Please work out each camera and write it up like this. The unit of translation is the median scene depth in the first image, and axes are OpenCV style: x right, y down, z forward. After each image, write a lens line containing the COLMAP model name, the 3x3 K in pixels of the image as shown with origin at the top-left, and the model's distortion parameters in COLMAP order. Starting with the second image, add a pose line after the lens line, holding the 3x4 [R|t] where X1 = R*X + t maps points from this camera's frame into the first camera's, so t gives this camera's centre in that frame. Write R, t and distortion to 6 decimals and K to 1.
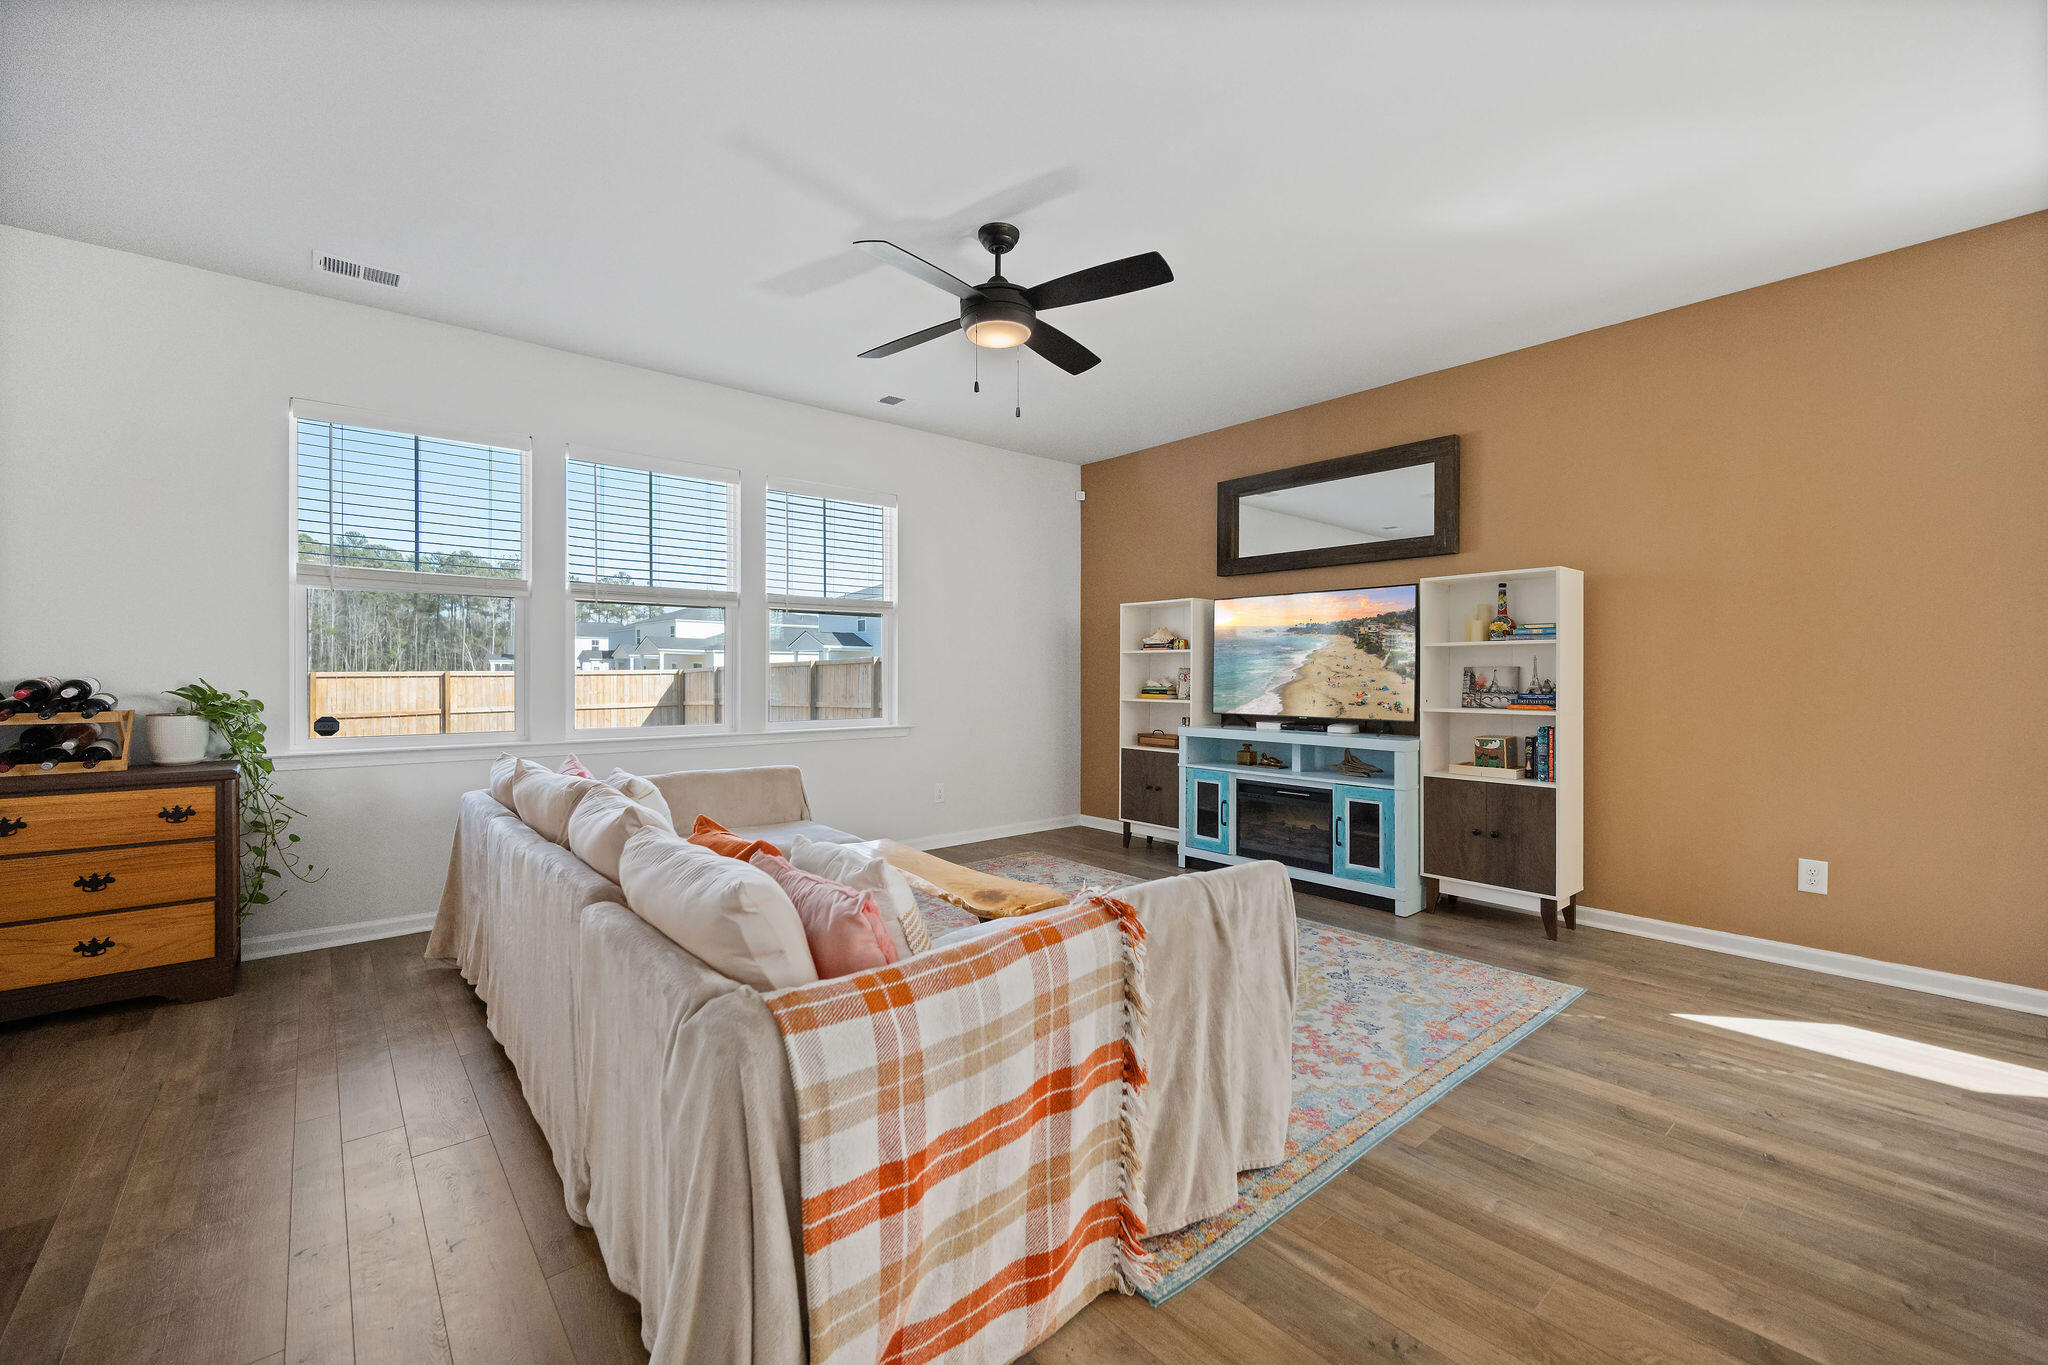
lens RADIAL K [[866.0, 0, 1024.0], [0, 866.0, 682.5], [0, 0, 1]] dist [-0.000745, -0.000270]
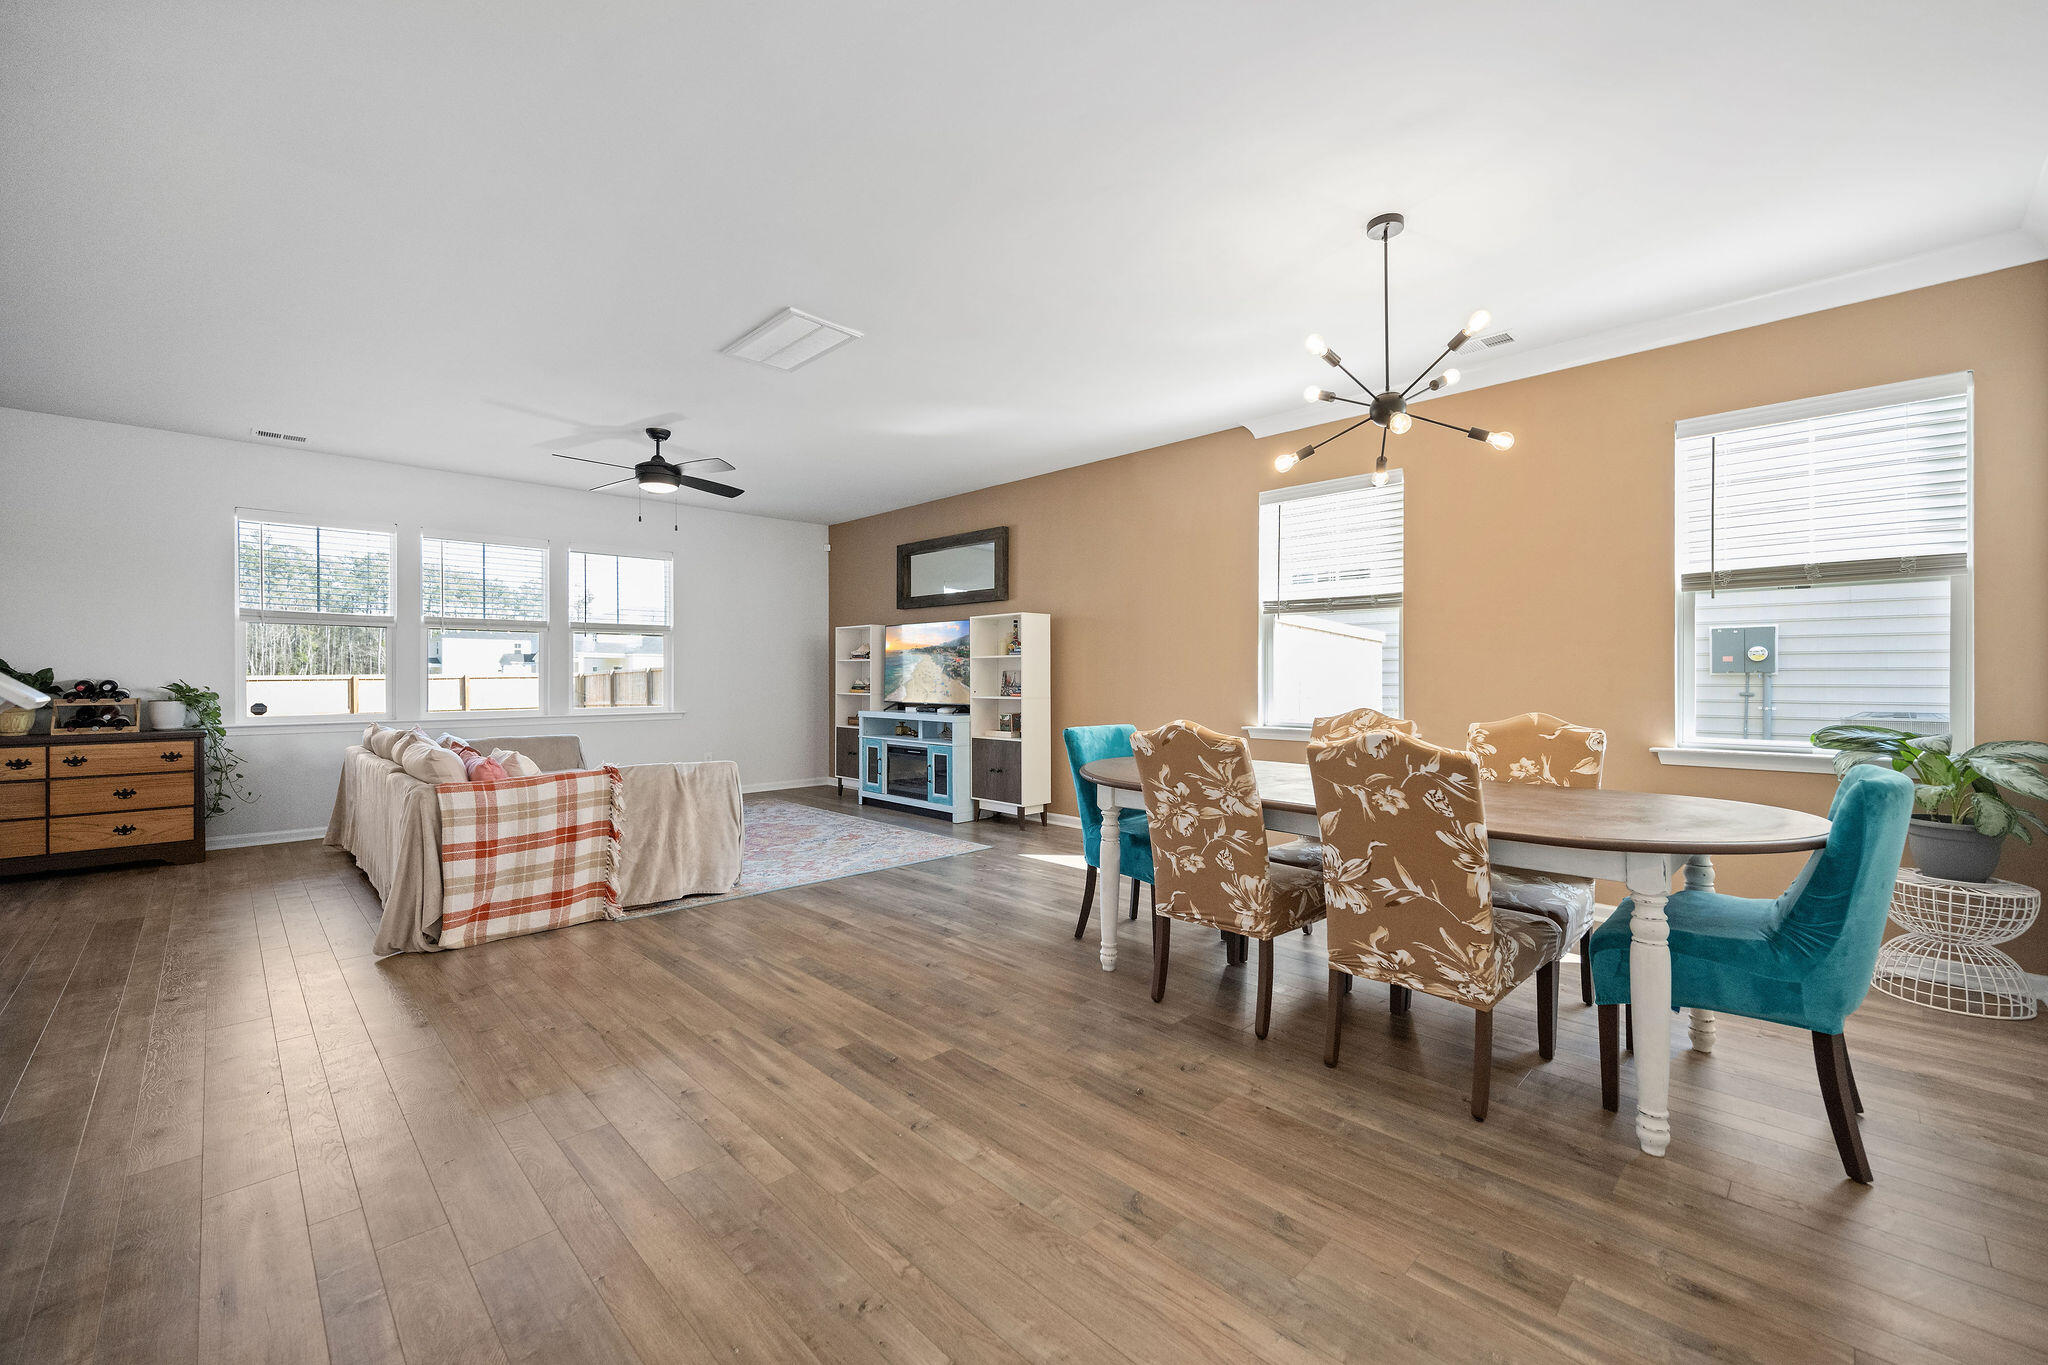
lens RADIAL K [[843.9, 0, 1024.0], [0, 843.9, 682.5], [0, 0, 1]] dist [-0.001575, -0.000115]
pose [[0.997023, -0.002523, 0.077060, 0.537785], [0.002706, 0.999994, -0.002263, 0.009263], [-0.077054, 0.002465, 0.997024, -0.734651]]
